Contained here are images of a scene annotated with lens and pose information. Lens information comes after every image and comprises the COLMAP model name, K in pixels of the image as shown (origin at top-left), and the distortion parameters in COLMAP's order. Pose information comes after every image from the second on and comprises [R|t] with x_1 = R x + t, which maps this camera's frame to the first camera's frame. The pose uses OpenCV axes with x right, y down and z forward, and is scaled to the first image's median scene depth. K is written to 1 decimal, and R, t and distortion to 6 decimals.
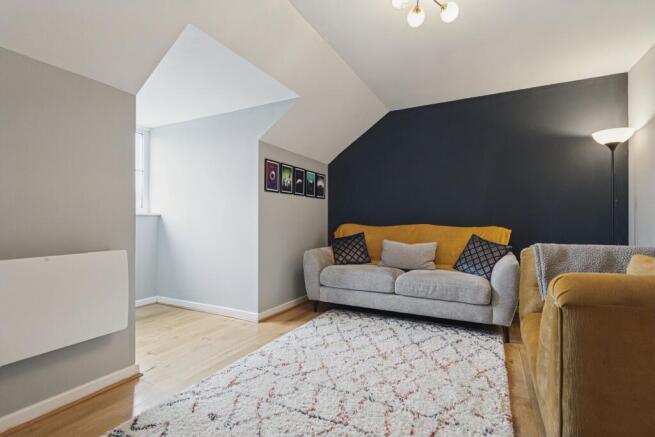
lens RADIAL K [[311.5, 0, 327.4], [0, 311.5, 218.2], [0, 0, 1]] dist [0.002106, -0.002708]
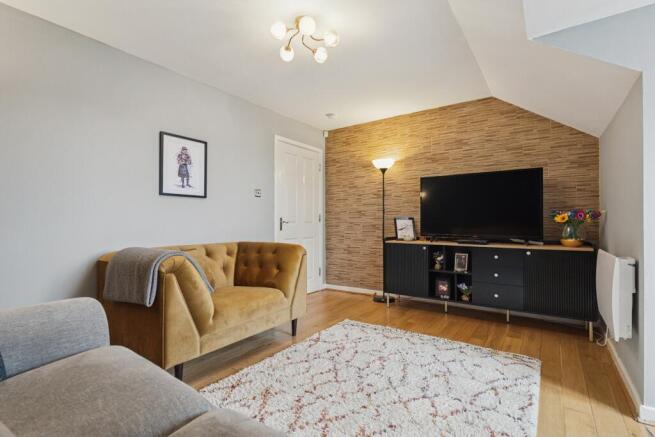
lens RADIAL K [[311.5, 0, 326.0], [0, 311.5, 219.7], [0, 0, 1]] dist [0.002106, -0.002708]
pose [[-0.990133, 0.002745, 0.140107, 0.053516], [0.001153, 0.999934, -0.011440, -0.001828], [-0.140129, -0.011166, -0.990070, 1.287844]]
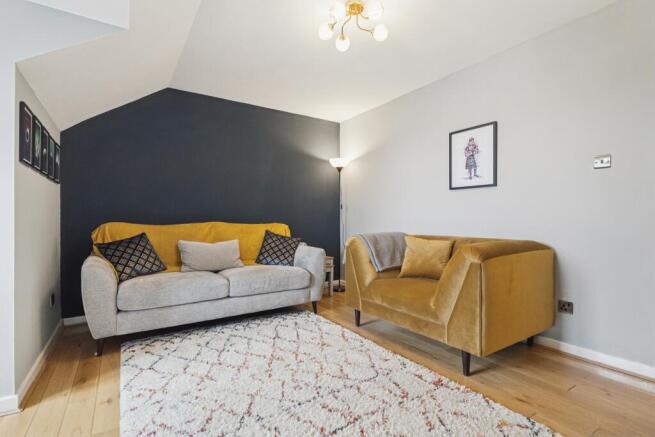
lens RADIAL K [[311.5, 0, 323.5], [0, 311.5, 218.8], [0, 0, 1]] dist [0.002106, -0.002708]
pose [[0.490537, -0.001592, 0.871419, -0.437985], [-0.003738, 0.999985, 0.003931, 0.007042], [-0.871412, -0.005186, 0.490524, 0.304434]]
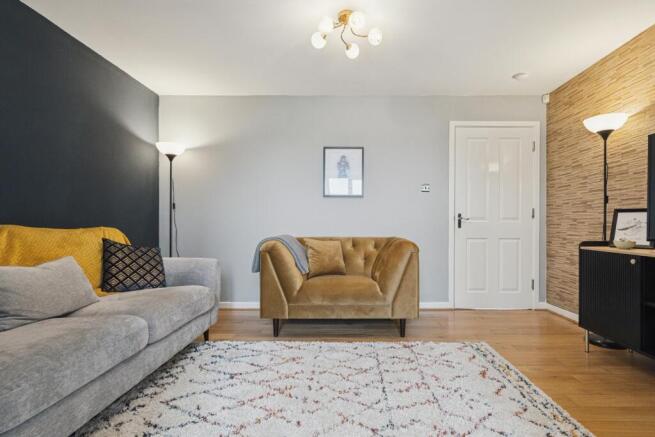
lens RADIAL K [[325.2, 0, 346.5], [0, 325.2, 223.7], [0, 0, 1]] dist [-0.001249, 0.000307]
pose [[-0.458181, -0.003575, 0.888852, -0.470088], [-0.007534, 0.999972, 0.000139, 0.015970], [-0.888827, -0.006633, -0.458195, 0.932783]]
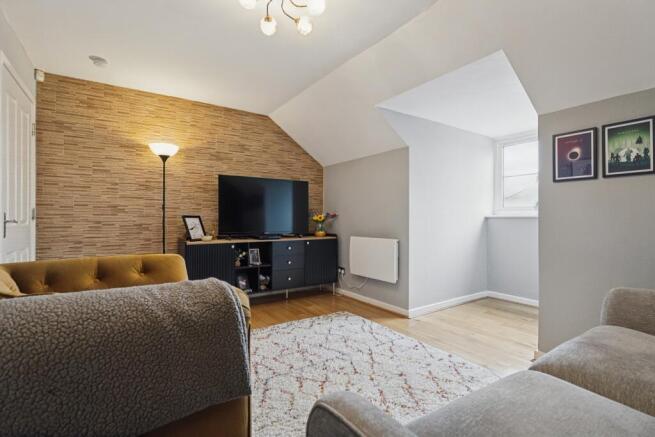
lens RADIAL K [[311.5, 0, 322.7], [0, 311.5, 218.2], [0, 0, 1]] dist [0.002106, -0.002708]
pose [[-0.488962, -0.001636, -0.872304, 0.695216], [0.005272, 0.999974, -0.004830, -0.007438], [0.872289, -0.006960, -0.488941, 0.947991]]
